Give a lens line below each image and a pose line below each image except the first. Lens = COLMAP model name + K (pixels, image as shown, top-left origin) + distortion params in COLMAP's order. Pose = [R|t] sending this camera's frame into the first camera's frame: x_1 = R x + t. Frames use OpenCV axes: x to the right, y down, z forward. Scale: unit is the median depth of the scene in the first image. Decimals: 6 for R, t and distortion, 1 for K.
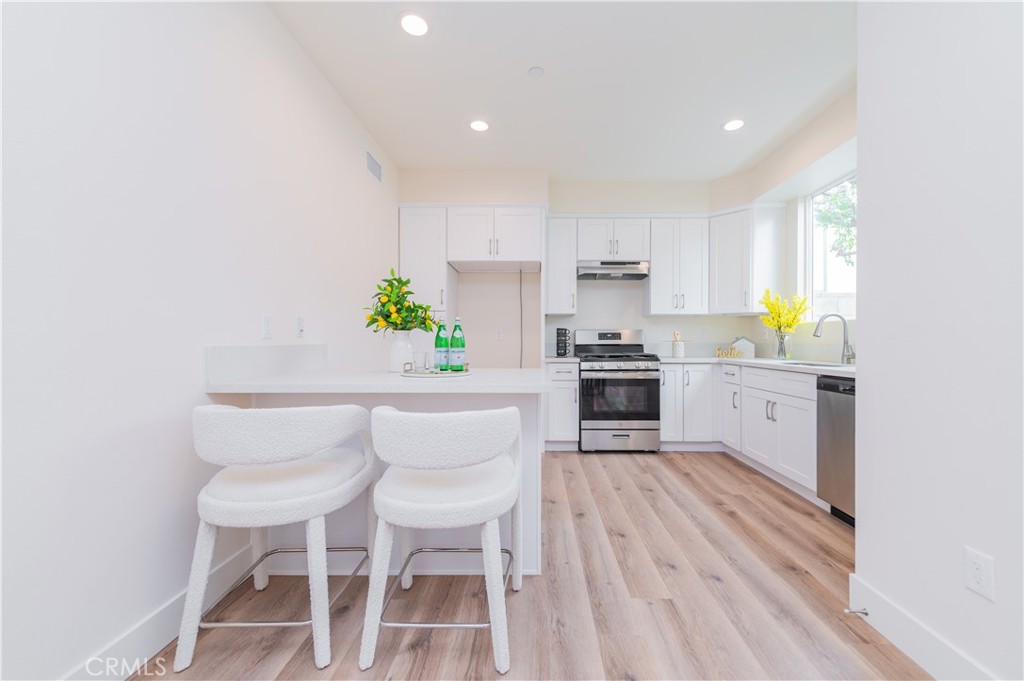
lens RADIAL K [[403.1, 0, 534.2], [0, 403.1, 341.5], [0, 0, 1]] dist [0.013988, -0.002641]
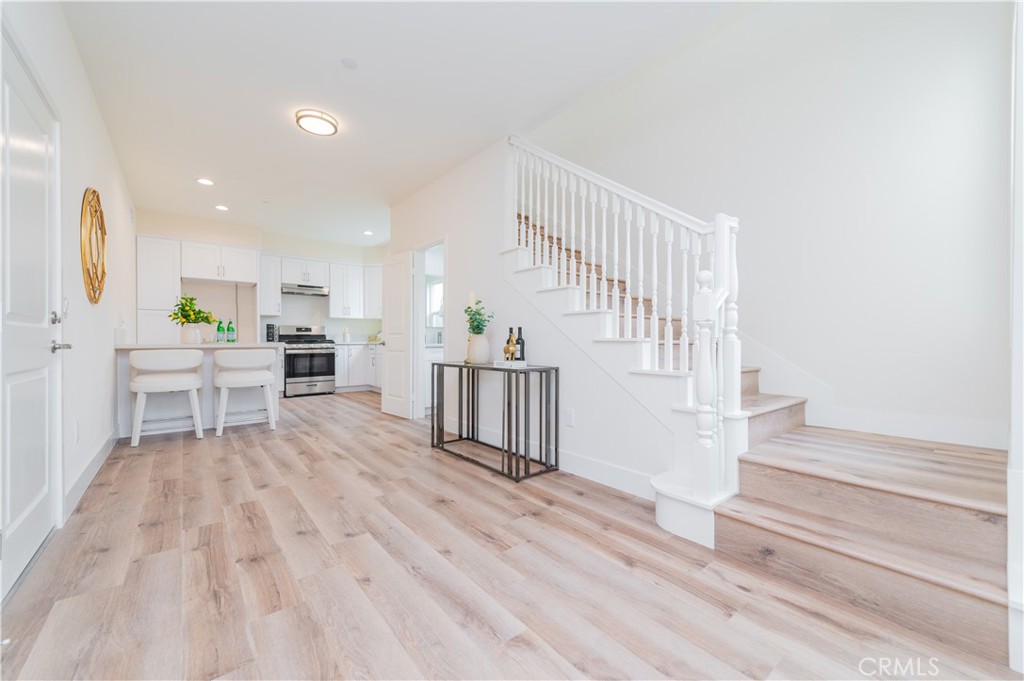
lens RADIAL K [[403.1, 0, 517.7], [0, 403.1, 343.2], [0, 0, 1]] dist [0.013988, -0.002641]
pose [[0.775614, -0.007465, 0.631164, -0.205220], [0.002810, 0.999961, 0.008373, 0.035461], [-0.631202, -0.004720, 0.775604, -0.958770]]
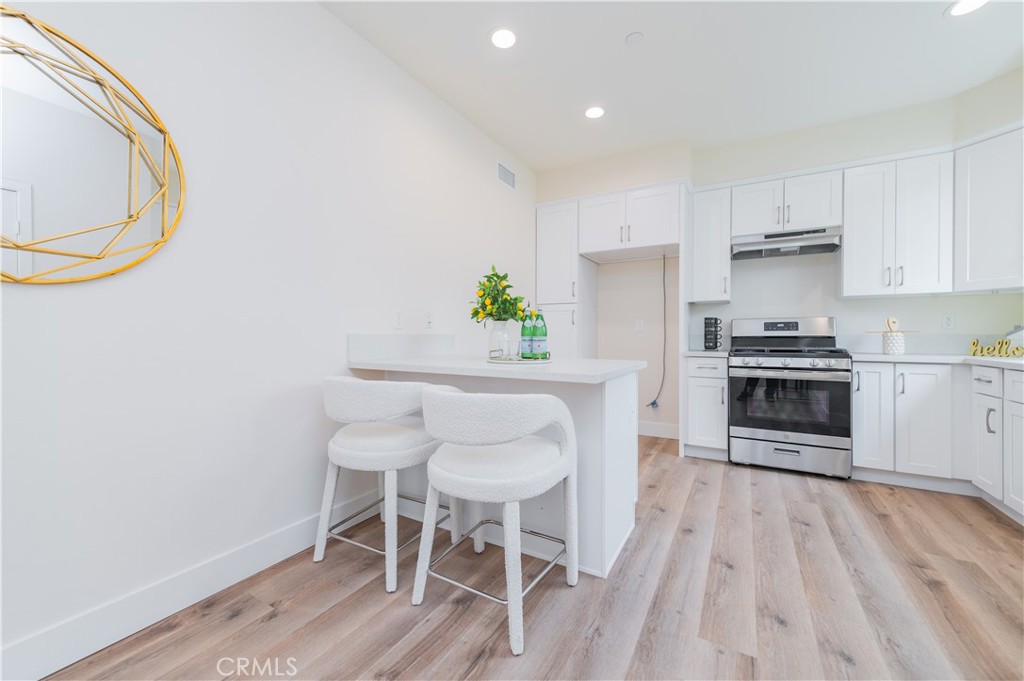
lens RADIAL K [[403.1, 0, 512.8], [0, 403.1, 335.1], [0, 0, 1]] dist [0.013988, -0.002641]
pose [[0.868296, -0.000984, -0.496046, 0.142592], [0.000028, 0.999998, -0.001935, 0.007296], [0.496047, 0.001666, 0.868294, 0.038783]]
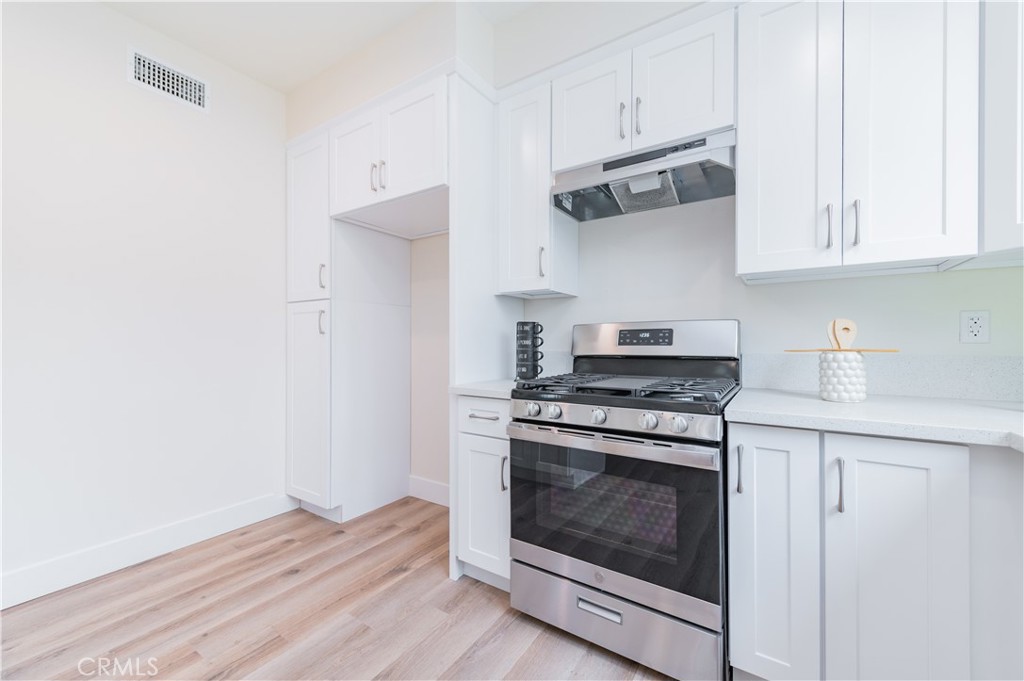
lens RADIAL K [[403.1, 0, 505.0], [0, 403.1, 339.7], [0, 0, 1]] dist [0.013988, -0.002641]
pose [[0.828410, -0.004892, -0.560101, 0.350934], [0.003368, 0.999987, -0.003753, -0.010170], [0.560112, 0.001223, 0.828416, 0.645518]]
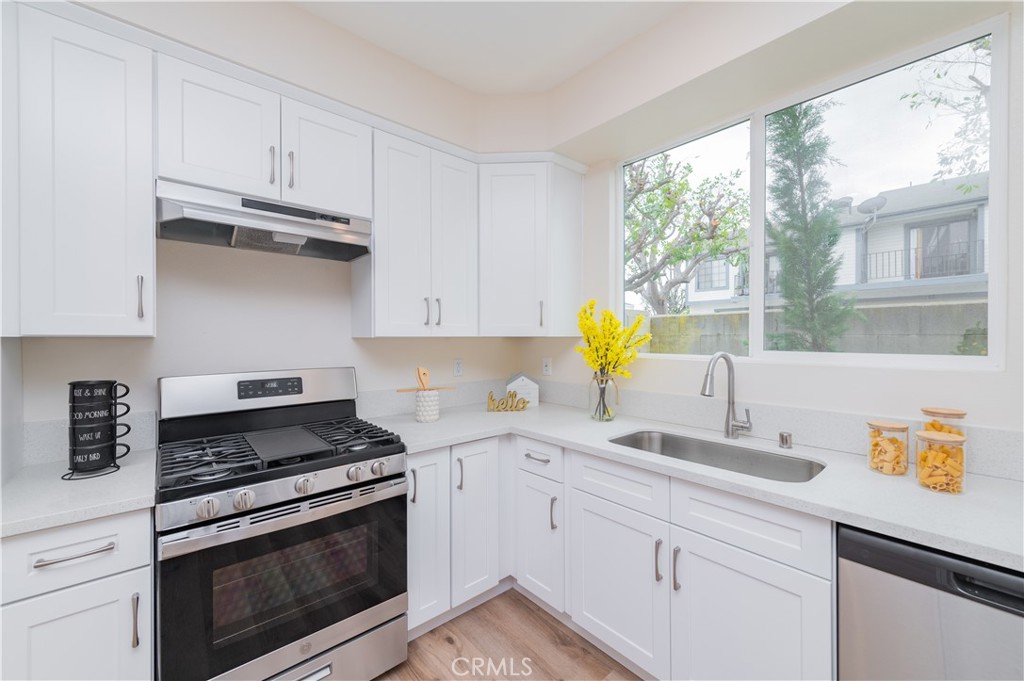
lens RADIAL K [[403.1, 0, 517.9], [0, 403.1, 341.0], [0, 0, 1]] dist [0.013988, -0.002641]
pose [[0.748444, -0.008137, 0.663148, 0.115921], [0.002930, 0.999956, 0.008962, -0.073038], [-0.663191, -0.004764, 0.748435, 0.601102]]
